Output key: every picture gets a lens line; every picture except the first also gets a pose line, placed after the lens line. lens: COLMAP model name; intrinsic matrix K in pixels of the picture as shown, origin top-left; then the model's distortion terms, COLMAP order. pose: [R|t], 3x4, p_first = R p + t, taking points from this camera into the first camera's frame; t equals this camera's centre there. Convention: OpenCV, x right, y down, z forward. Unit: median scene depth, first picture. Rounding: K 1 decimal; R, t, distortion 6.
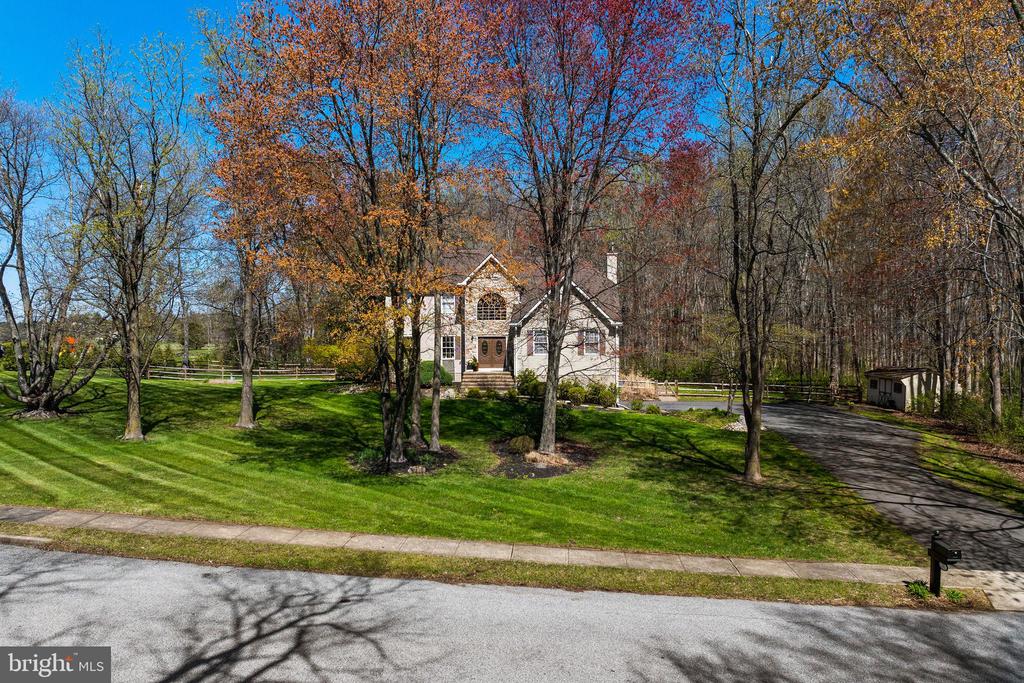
lens RADIAL K [[723.6, 0, 512.0], [0, 723.6, 336.0], [0, 0, 1]] dist [-0.040756, 0.000722]
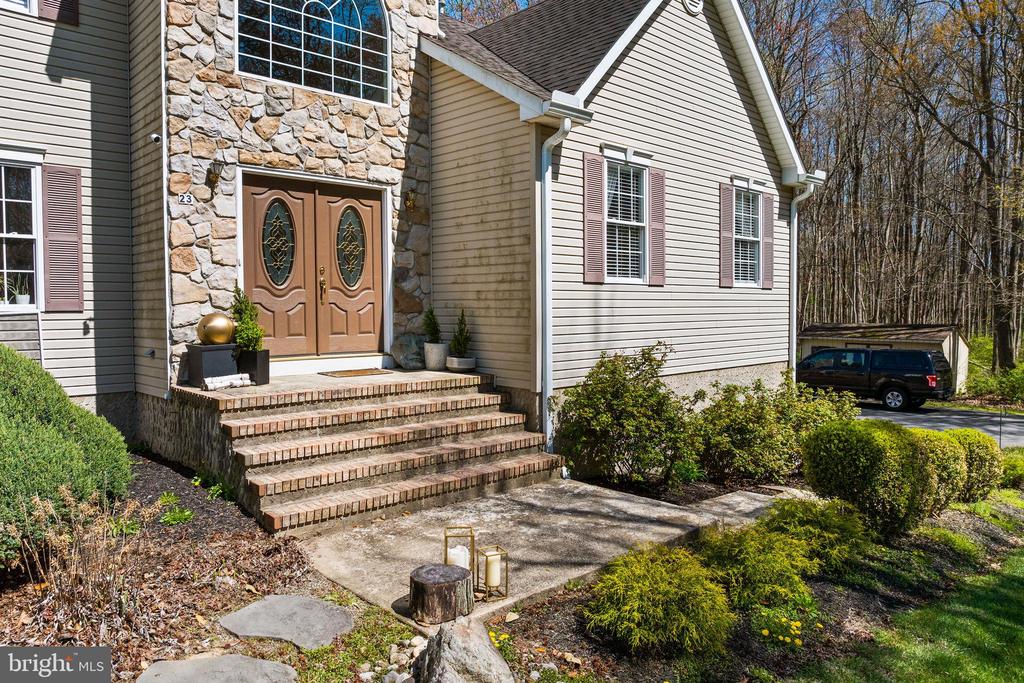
lens RADIAL K [[723.6, 0, 512.0], [0, 723.6, 336.0], [0, 0, 1]] dist [-0.040756, 0.000722]
pose [[0.672104, -0.027773, 0.739936, -0.128960], [-0.004545, 0.999123, 0.041629, 0.031550], [-0.740443, -0.031342, 0.671388, 0.845887]]
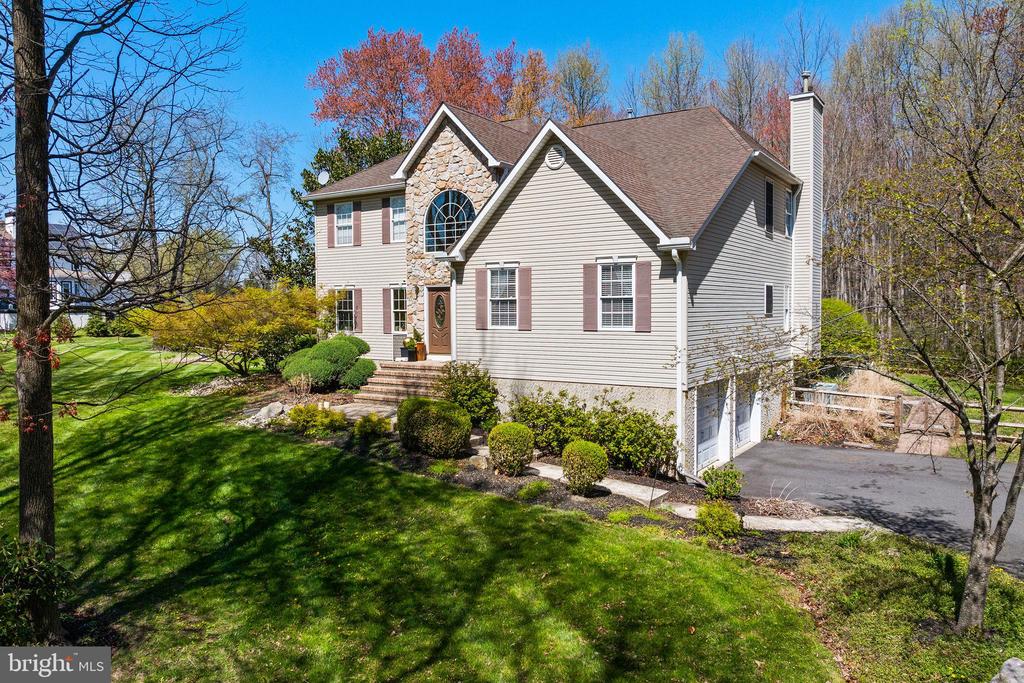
lens RADIAL K [[723.6, 0, 512.0], [0, 723.6, 336.0], [0, 0, 1]] dist [-0.040756, 0.000722]
pose [[0.870752, 0.018975, -0.491357, 0.233677], [0.005239, 0.998840, 0.047858, 0.010415], [0.491695, -0.044246, 0.869643, 0.618843]]
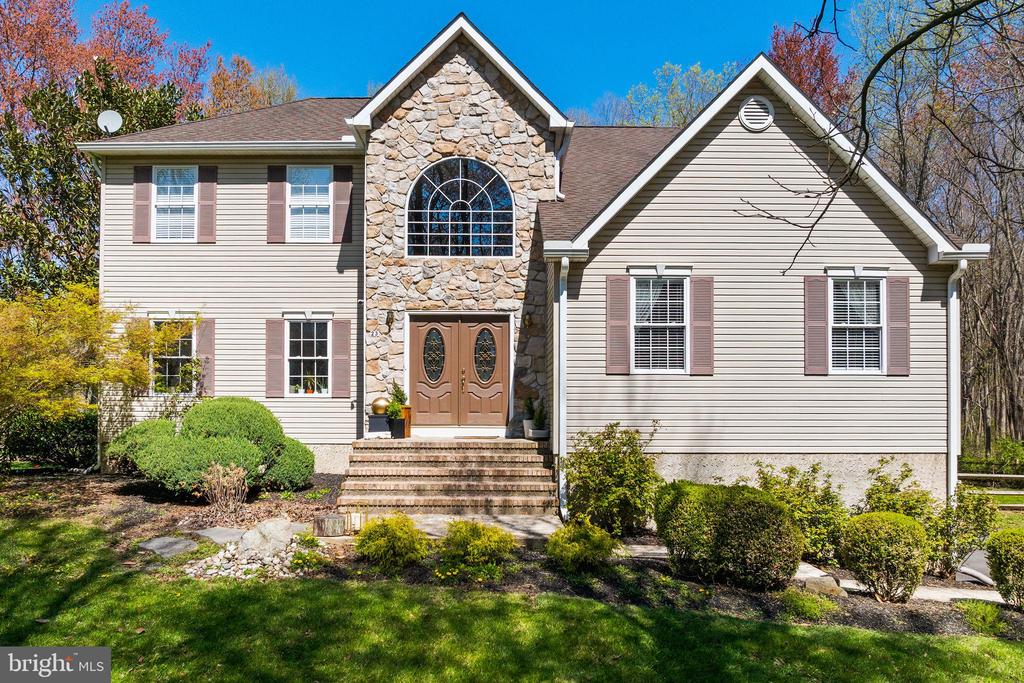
lens RADIAL K [[758.6, 0, 498.7], [0, 758.6, 409.9], [0, 0, 1]] dist [-0.034975, -0.001930]
pose [[0.997167, 0.007492, 0.074851, -0.034544], [-0.007655, 0.999969, 0.001888, 0.037352], [-0.074835, -0.002455, 0.997193, 0.707003]]
